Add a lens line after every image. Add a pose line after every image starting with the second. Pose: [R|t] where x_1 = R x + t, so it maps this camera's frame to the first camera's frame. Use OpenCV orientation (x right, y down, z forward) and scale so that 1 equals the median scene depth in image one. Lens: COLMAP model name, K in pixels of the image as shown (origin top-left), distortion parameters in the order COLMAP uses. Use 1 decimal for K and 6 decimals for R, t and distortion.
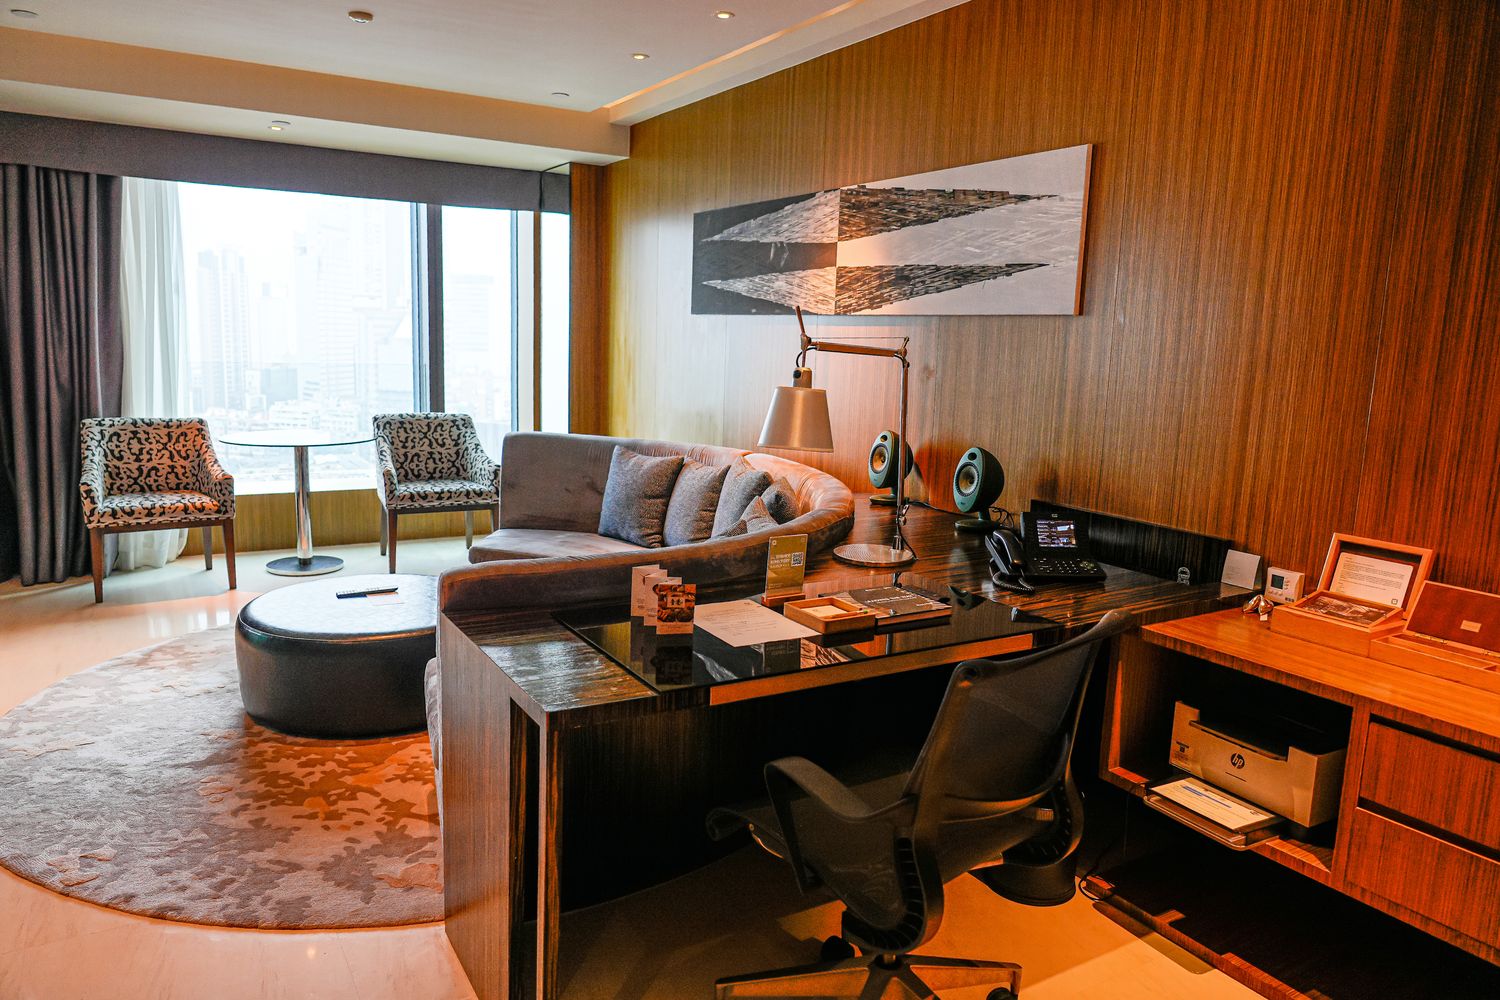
lens RADIAL K [[1008.3, 0, 740.1], [0, 1008.3, 500.1], [0, 0, 1]] dist [0.001310, 0.000372]
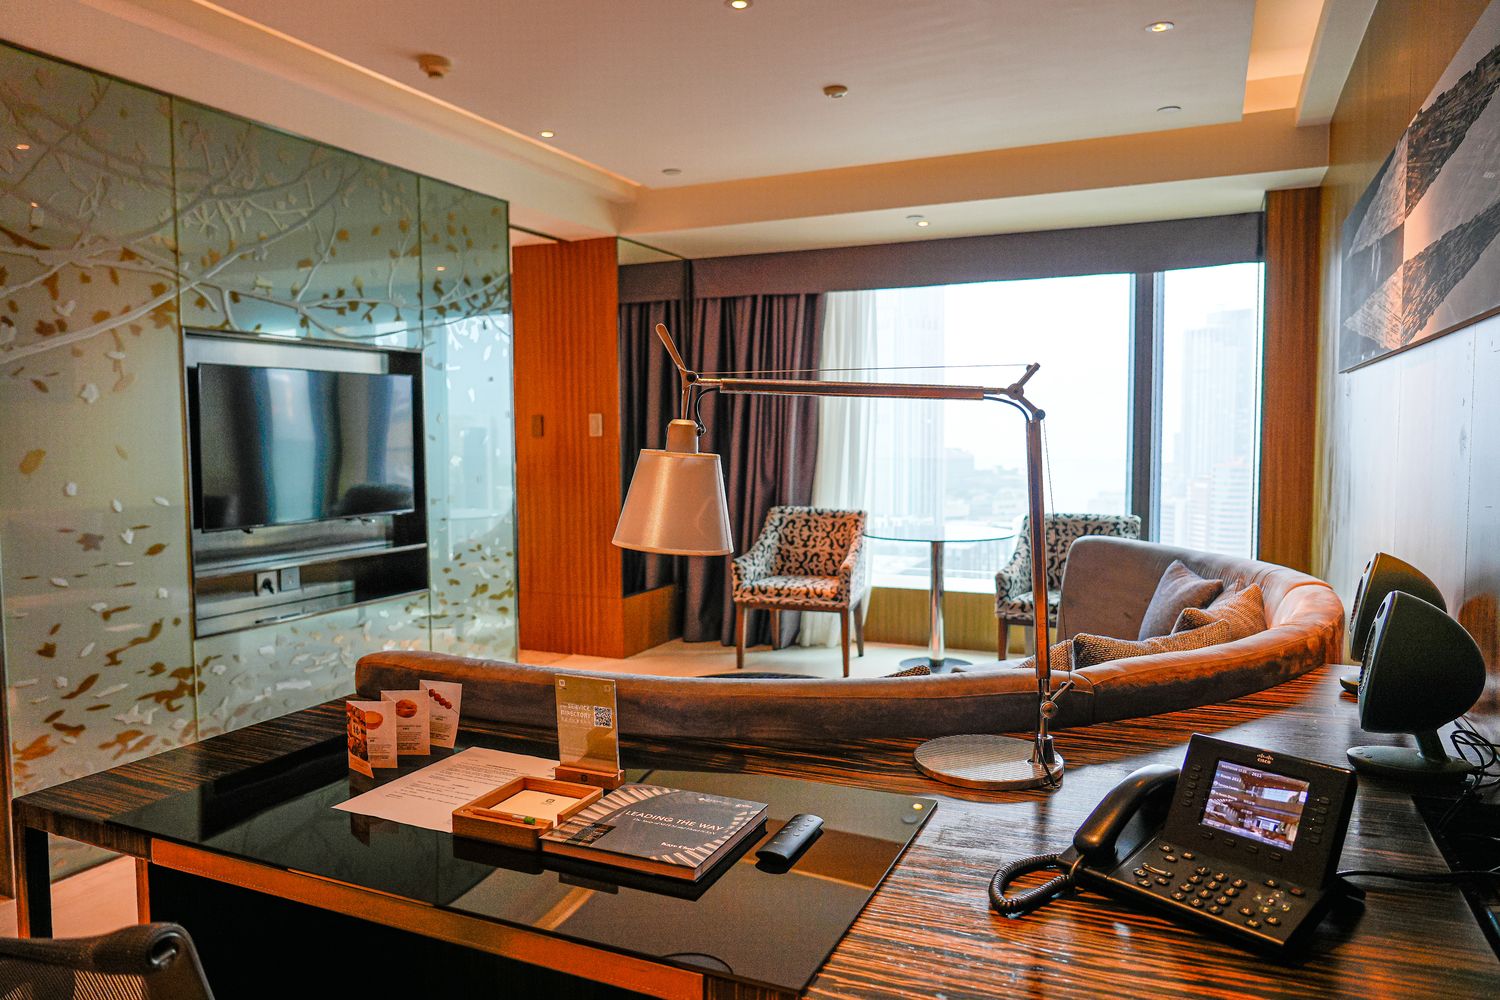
lens RADIAL K [[1031.6, 0, 749.4], [0, 1031.6, 506.4], [0, 0, 1]] dist [-0.000978, -0.000782]
pose [[0.574843, 0.024790, -0.817888, 0.281223], [-0.108434, 0.993034, -0.046113, -0.023766], [0.811047, 0.115195, 0.573527, 0.303562]]
